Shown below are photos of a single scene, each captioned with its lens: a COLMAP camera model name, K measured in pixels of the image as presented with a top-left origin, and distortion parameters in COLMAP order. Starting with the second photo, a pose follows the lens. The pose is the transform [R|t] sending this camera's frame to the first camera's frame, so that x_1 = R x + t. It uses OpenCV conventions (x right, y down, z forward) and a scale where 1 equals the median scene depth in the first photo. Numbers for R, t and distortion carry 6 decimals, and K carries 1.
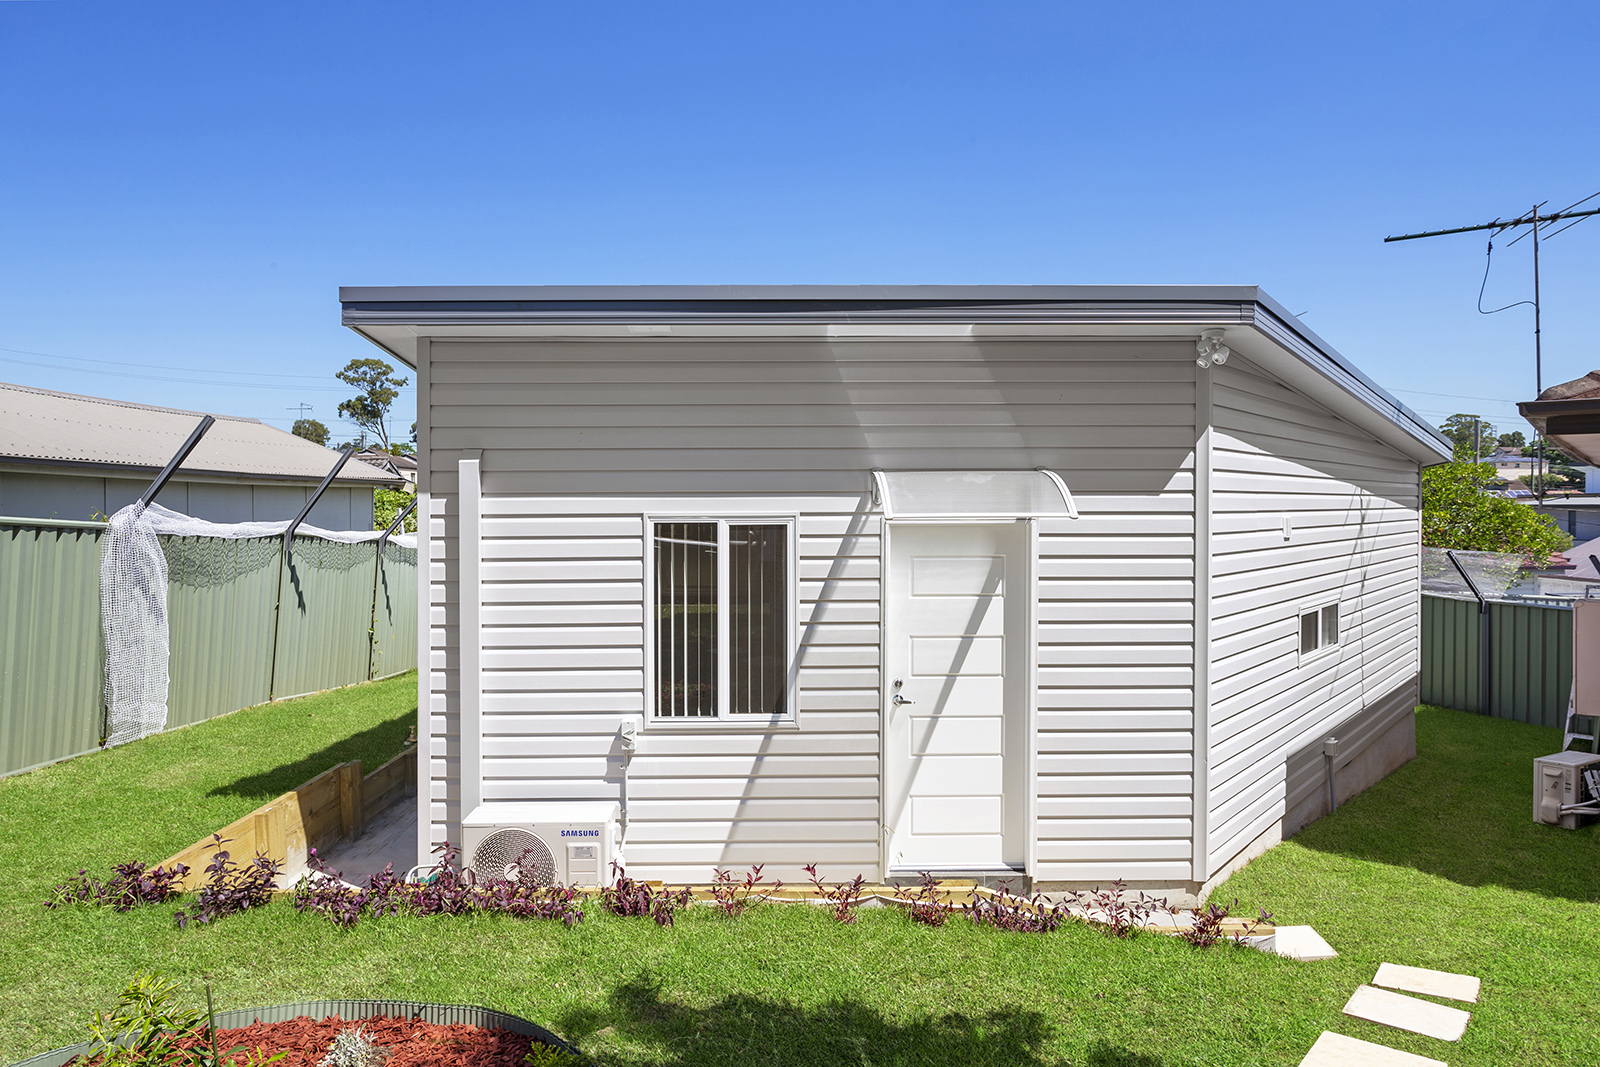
lens RADIAL K [[1028.8, 0, 802.5], [0, 1028.8, 513.5], [0, 0, 1]] dist [-0.007062, -0.000996]
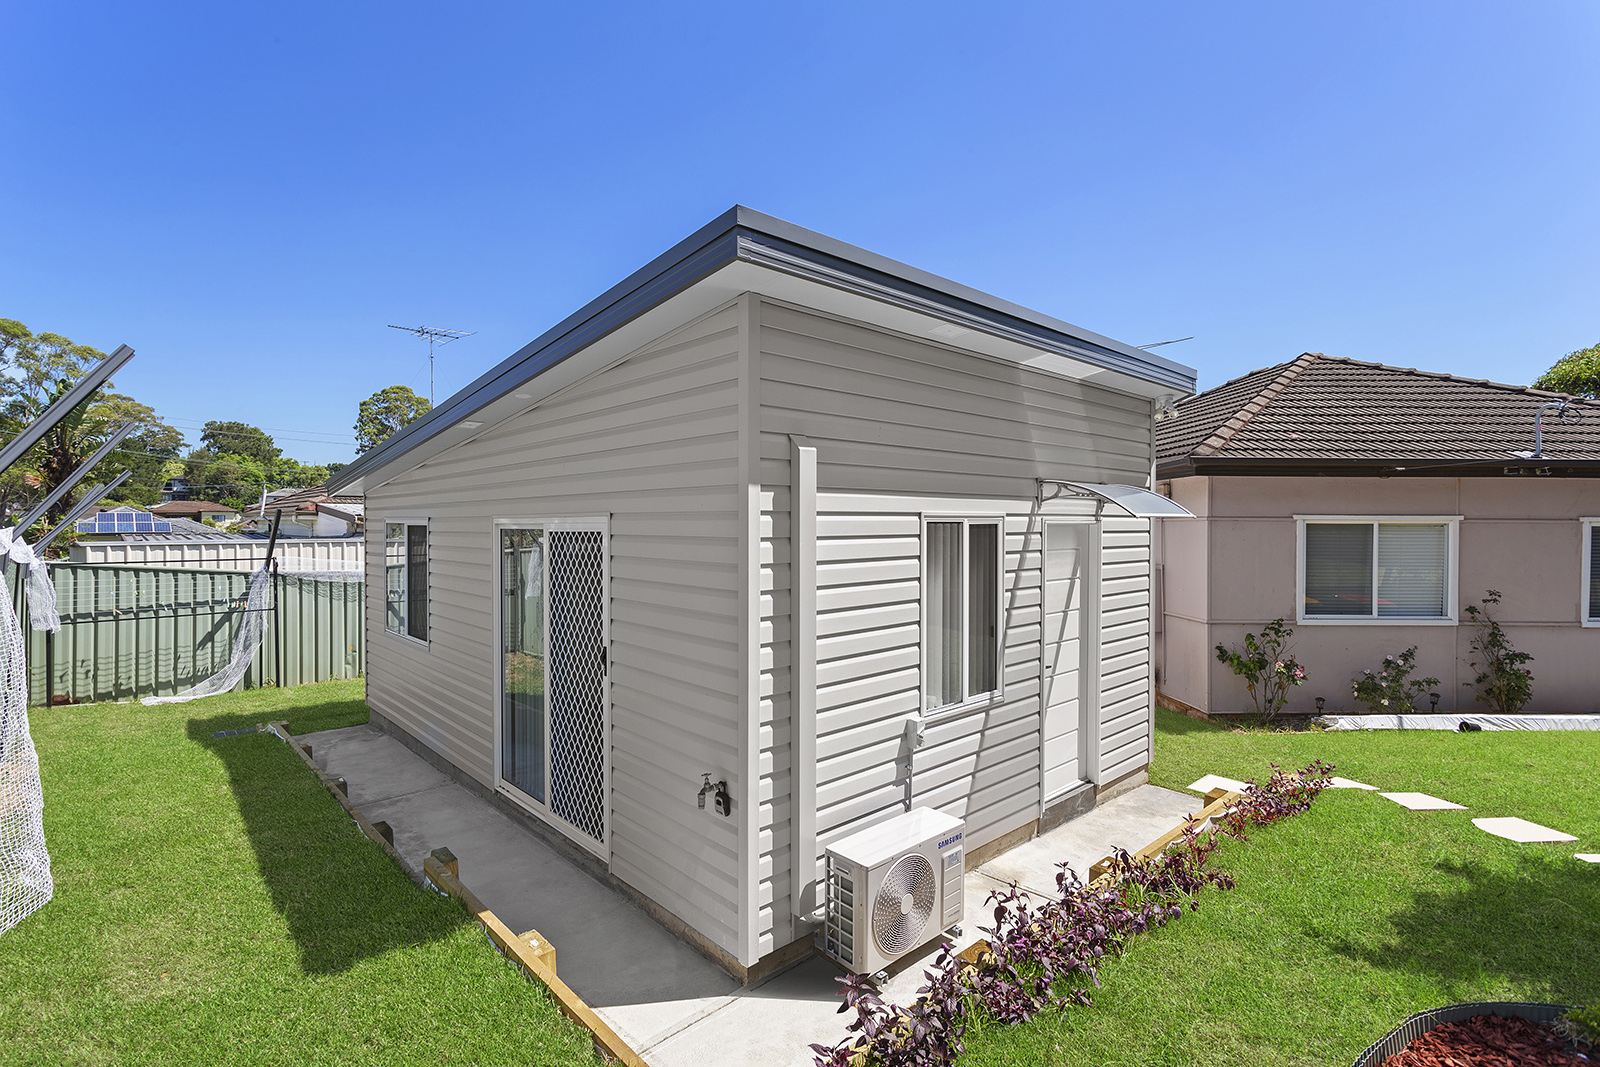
lens RADIAL K [[760.4, 0, 791.2], [0, 760.4, 533.5], [0, 0, 1]] dist [0.002831, 0.000749]
pose [[0.747476, -0.006937, 0.664253, -0.744616], [0.005023, 0.999976, 0.004791, 0.016332], [-0.664270, -0.000244, 0.747493, 0.522772]]
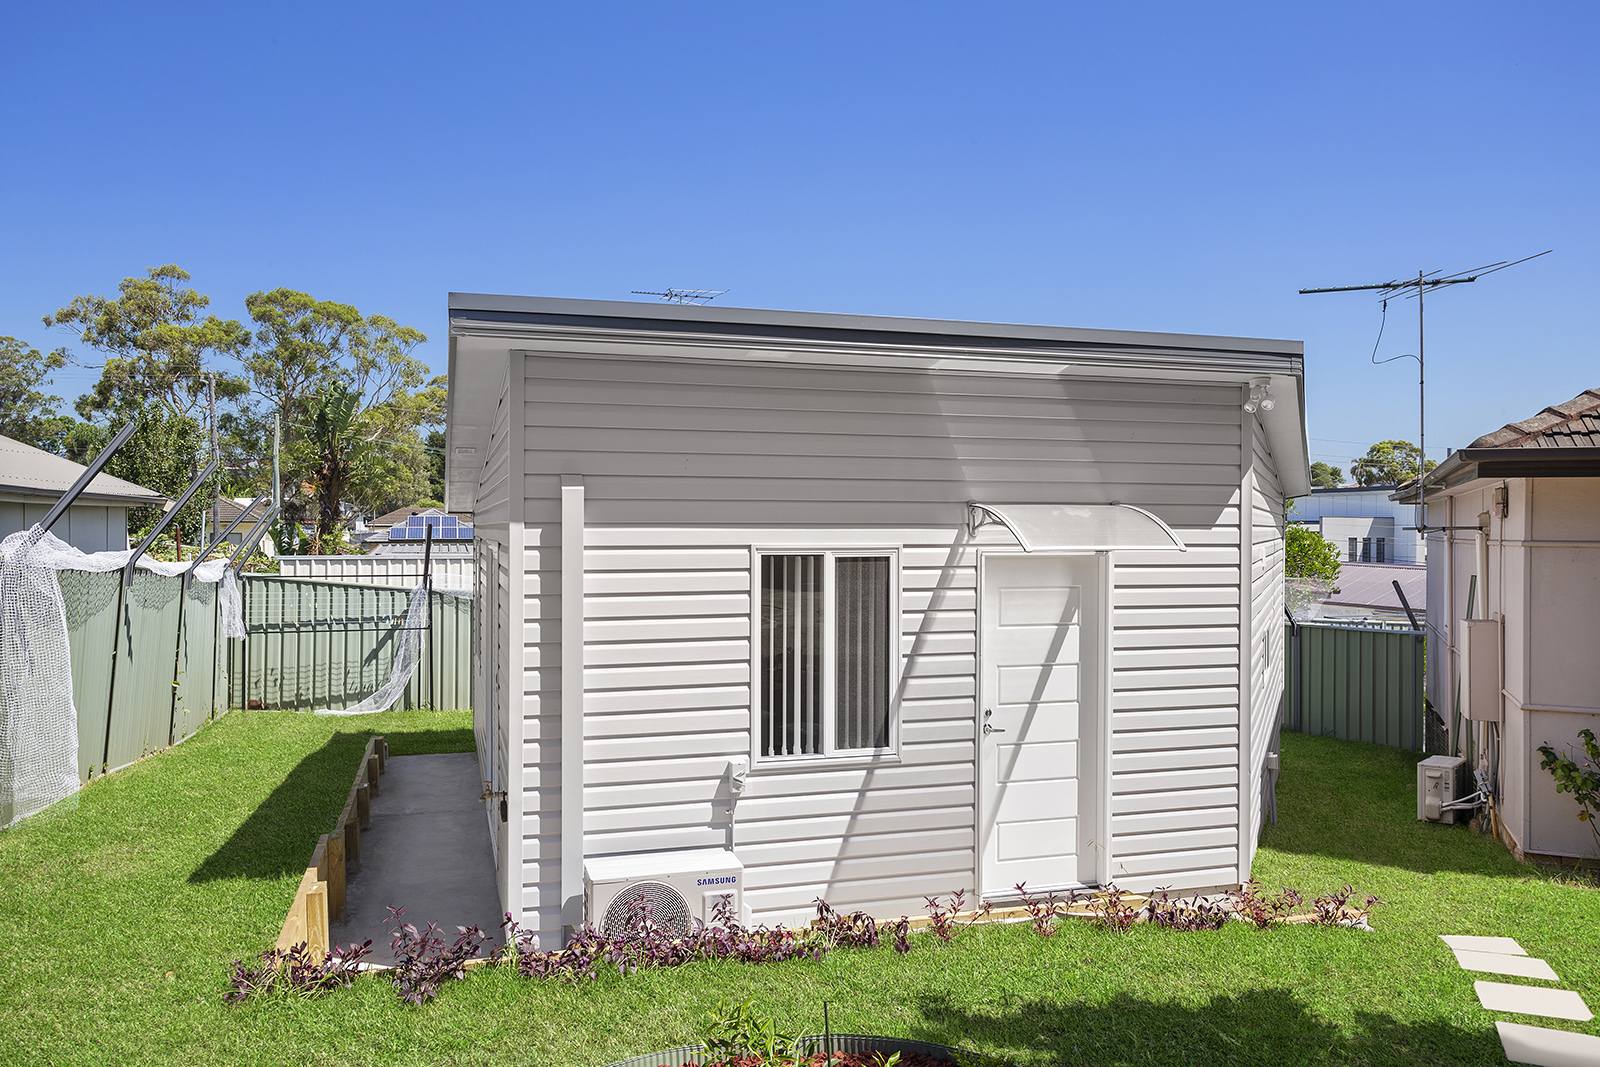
lens RADIAL K [[1170.8, 0, 800.0], [0, 1170.8, 533.5], [0, 0, 1]] dist [-0.001589, -0.000018]
pose [[0.960602, 0.004073, 0.277899, -0.412384], [-0.002943, 0.999986, -0.004483, -0.006031], [-0.277913, 0.003488, 0.960600, -0.061508]]
